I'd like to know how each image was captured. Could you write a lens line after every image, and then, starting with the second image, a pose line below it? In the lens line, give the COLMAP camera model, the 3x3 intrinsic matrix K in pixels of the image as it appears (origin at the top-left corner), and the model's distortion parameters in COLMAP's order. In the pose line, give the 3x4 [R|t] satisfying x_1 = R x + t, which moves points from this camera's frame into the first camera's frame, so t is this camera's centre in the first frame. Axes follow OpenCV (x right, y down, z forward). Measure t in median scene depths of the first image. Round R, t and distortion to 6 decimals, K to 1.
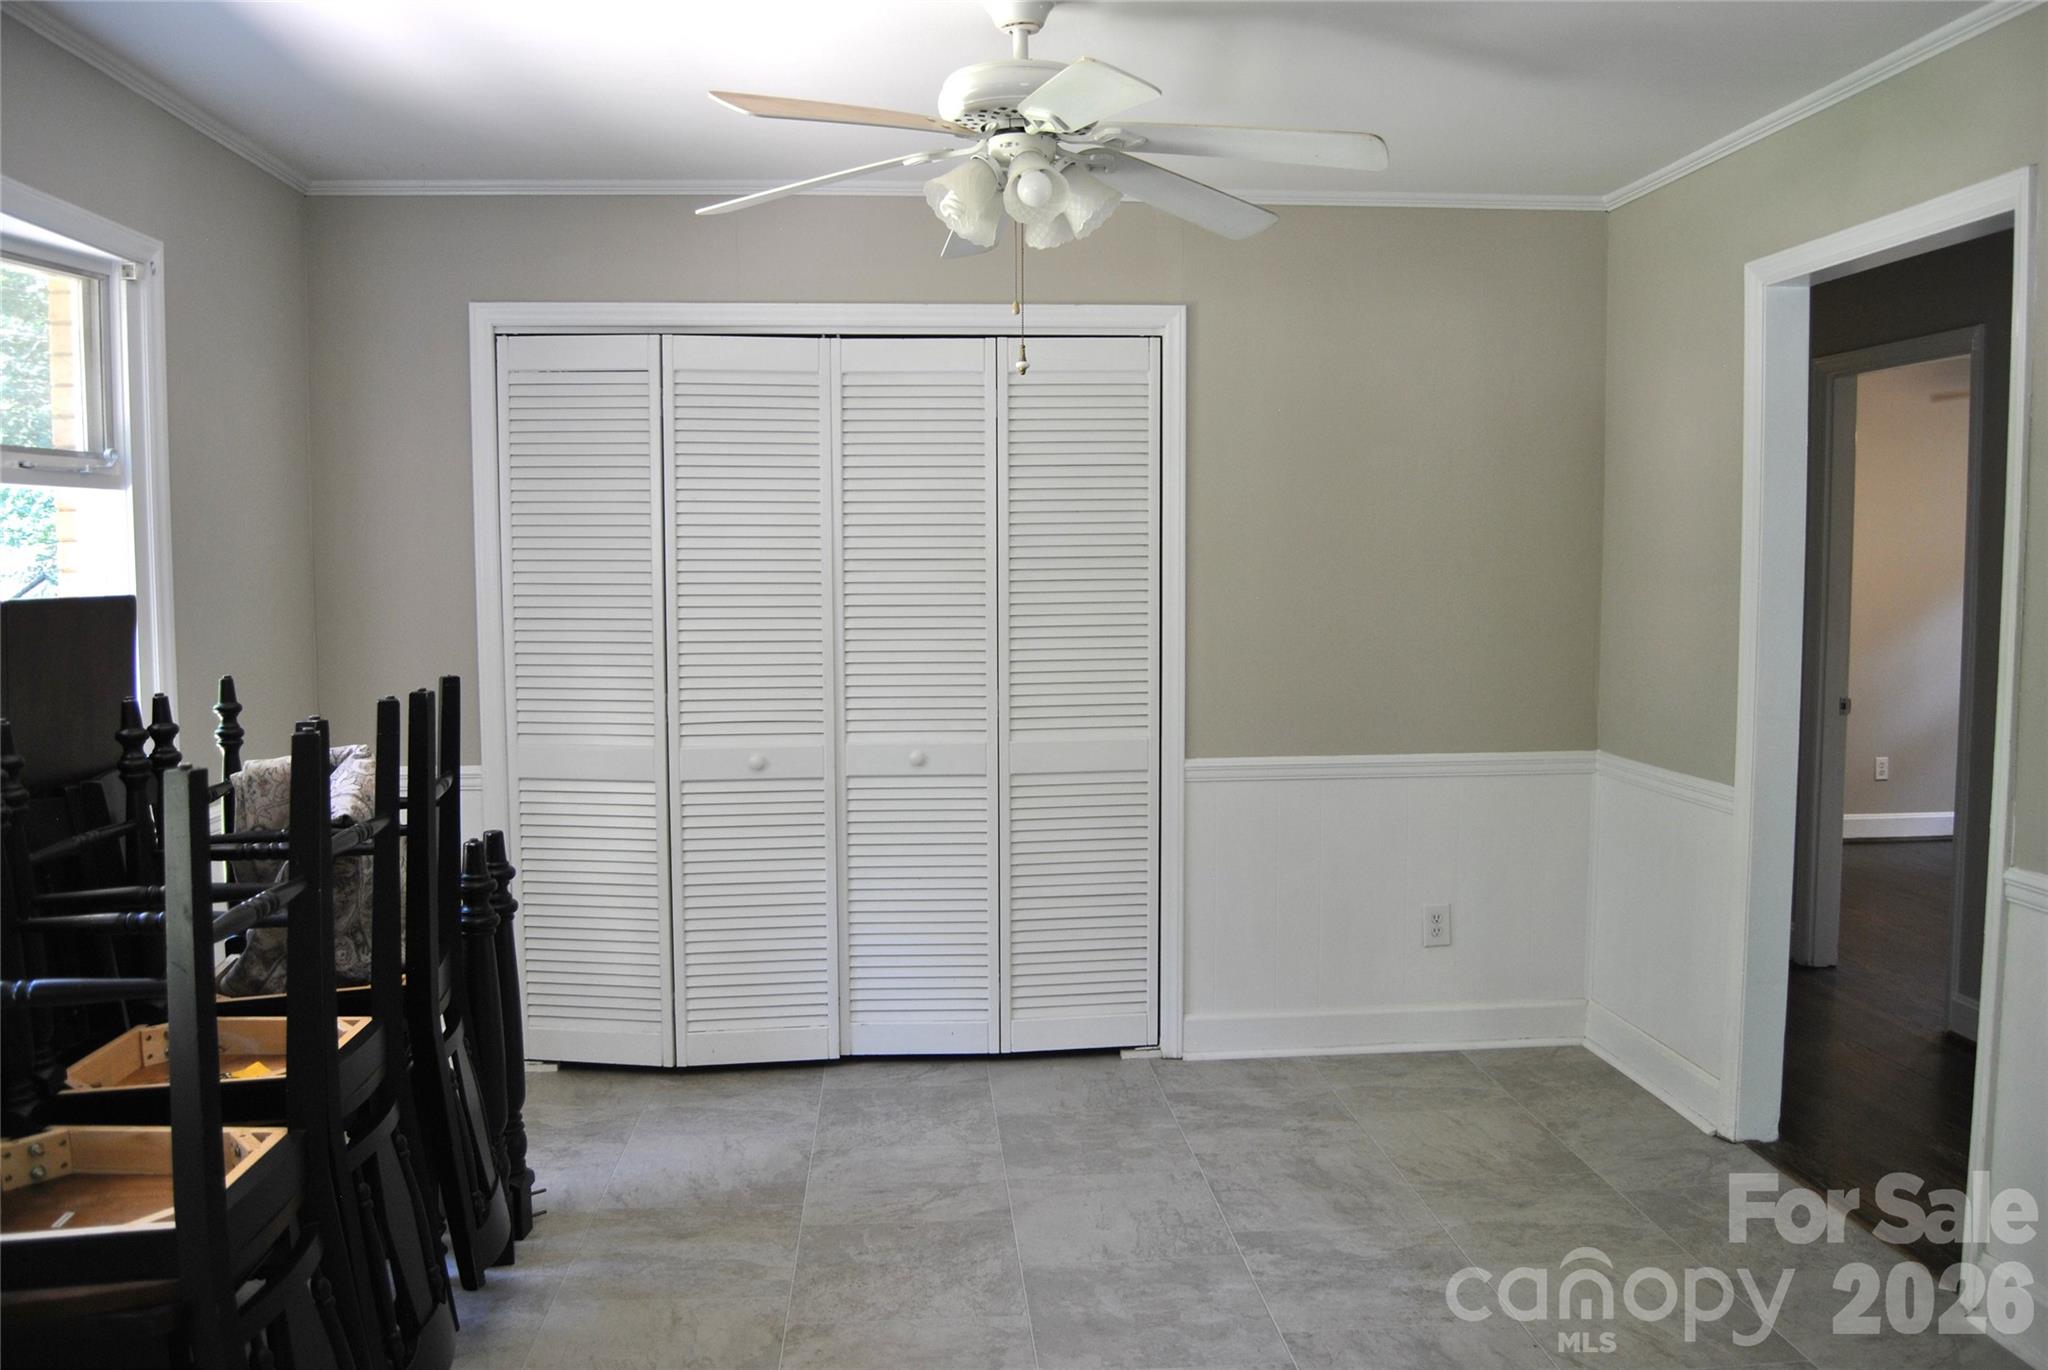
lens RADIAL K [[1613.4, 0, 1052.2], [0, 1613.4, 642.7], [0, 0, 1]] dist [-0.085481, 0.023957]
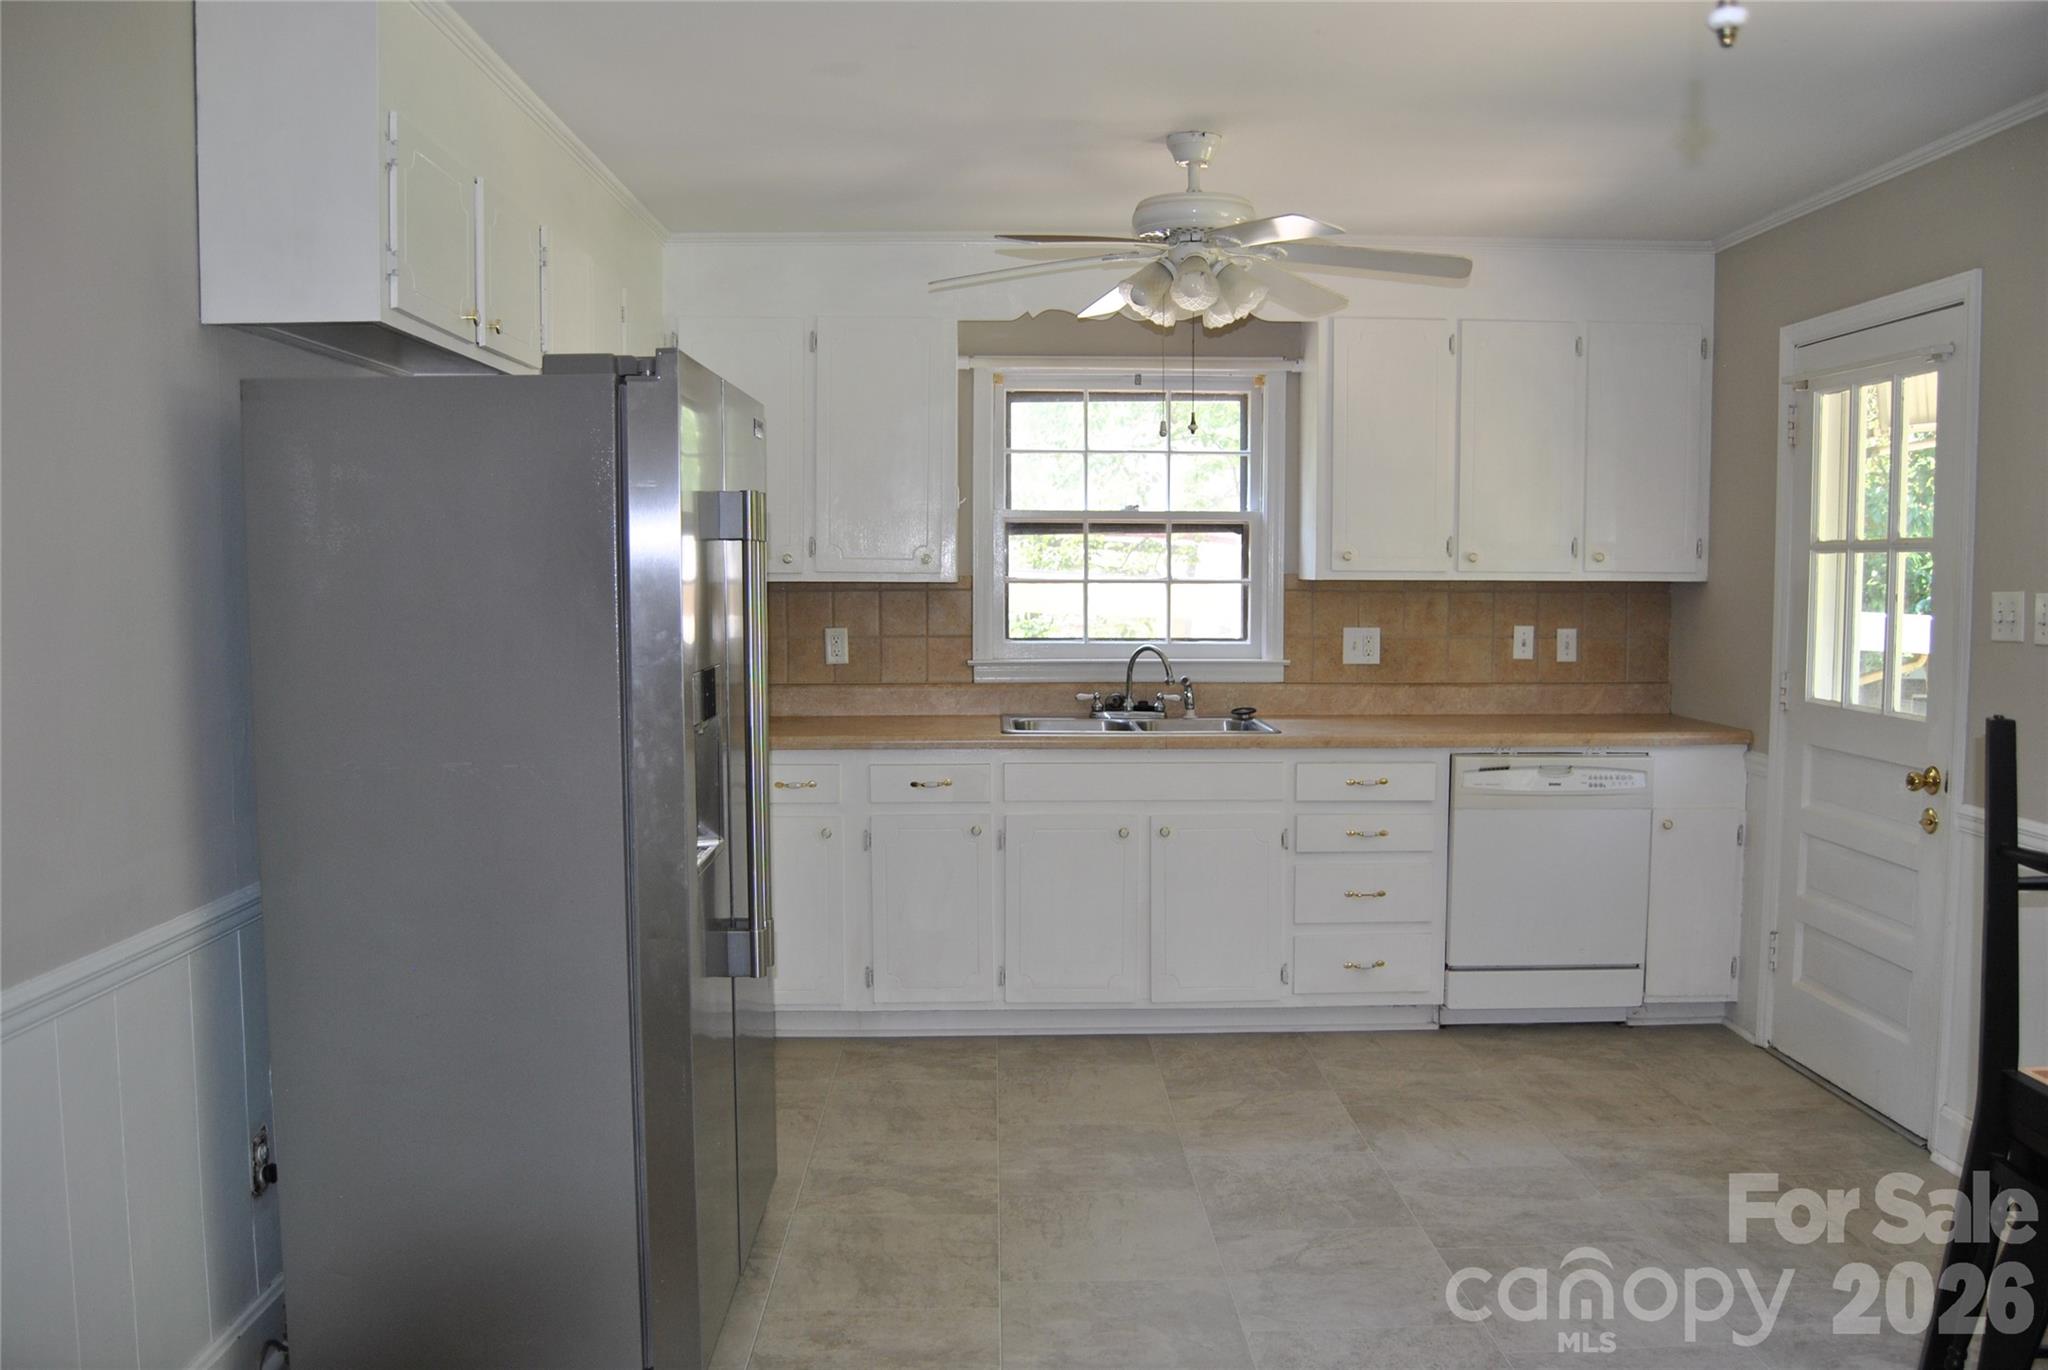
lens RADIAL K [[1613.4, 0, 1034.5], [0, 1613.4, 688.2], [0, 0, 1]] dist [-0.085481, 0.023957]
pose [[-0.997755, -0.005055, 0.066772, 0.016551], [0.003364, 0.992105, 0.125363, -0.079588], [-0.066878, 0.125306, -0.989861, 1.565701]]
